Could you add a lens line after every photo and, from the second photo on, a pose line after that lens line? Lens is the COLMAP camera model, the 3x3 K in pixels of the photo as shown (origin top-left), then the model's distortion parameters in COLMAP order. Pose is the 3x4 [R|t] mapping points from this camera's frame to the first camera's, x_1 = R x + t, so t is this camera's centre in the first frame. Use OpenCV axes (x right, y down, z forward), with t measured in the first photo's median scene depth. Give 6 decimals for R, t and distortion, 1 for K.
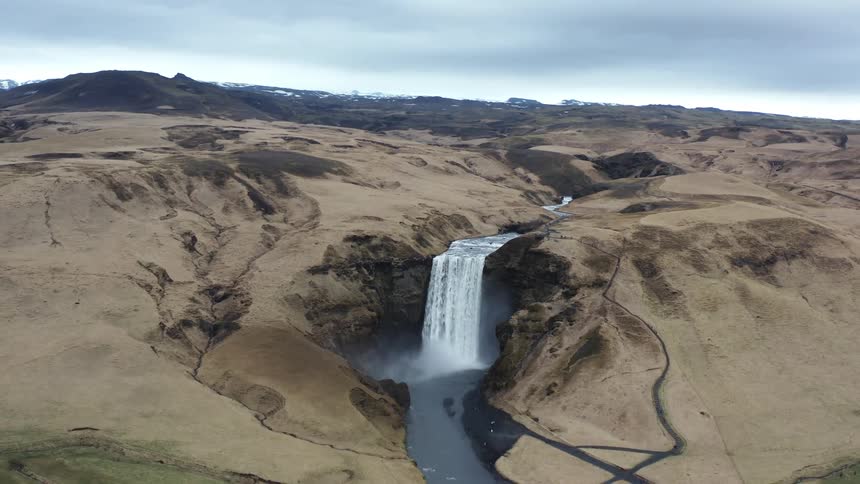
lens RADIAL K [[969.6, 0, 430.0], [0, 969.6, 242.0], [0, 0, 1]] dist [-0.183689, -0.004350]
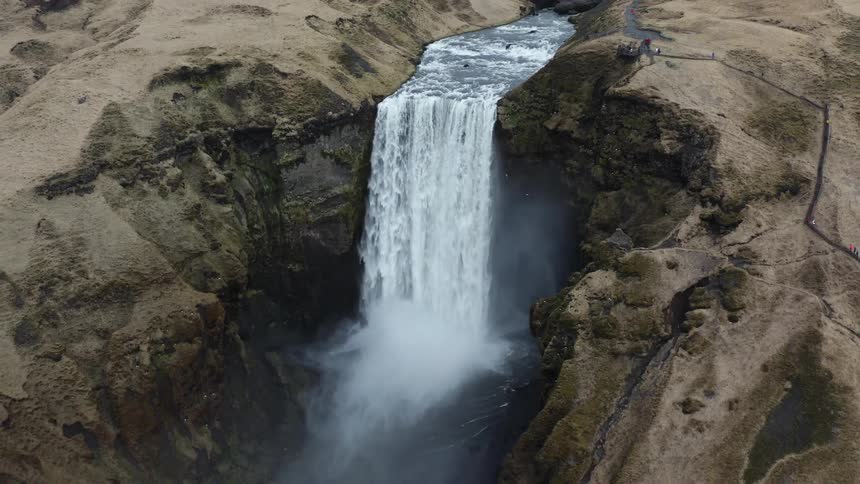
lens RADIAL K [[969.6, 0, 430.0], [0, 969.6, 242.0], [0, 0, 1]] dist [-0.183689, -0.004350]
pose [[0.999227, -0.035519, -0.016836, 0.034145], [0.038756, 0.961739, 0.271211, -0.043307], [0.006558, -0.271654, 0.962373, 0.608817]]
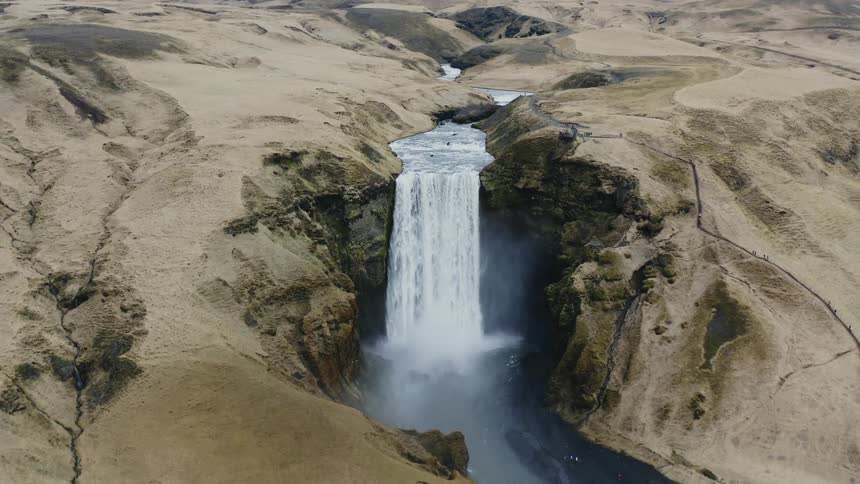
lens RADIAL K [[969.6, 0, 430.0], [0, 969.6, 242.0], [0, 0, 1]] dist [-0.183689, -0.004350]
pose [[0.964805, -0.091530, 0.246523, -0.142861], [0.056358, 0.987658, 0.146135, -0.035944], [-0.256856, -0.127098, 0.958056, 0.419297]]
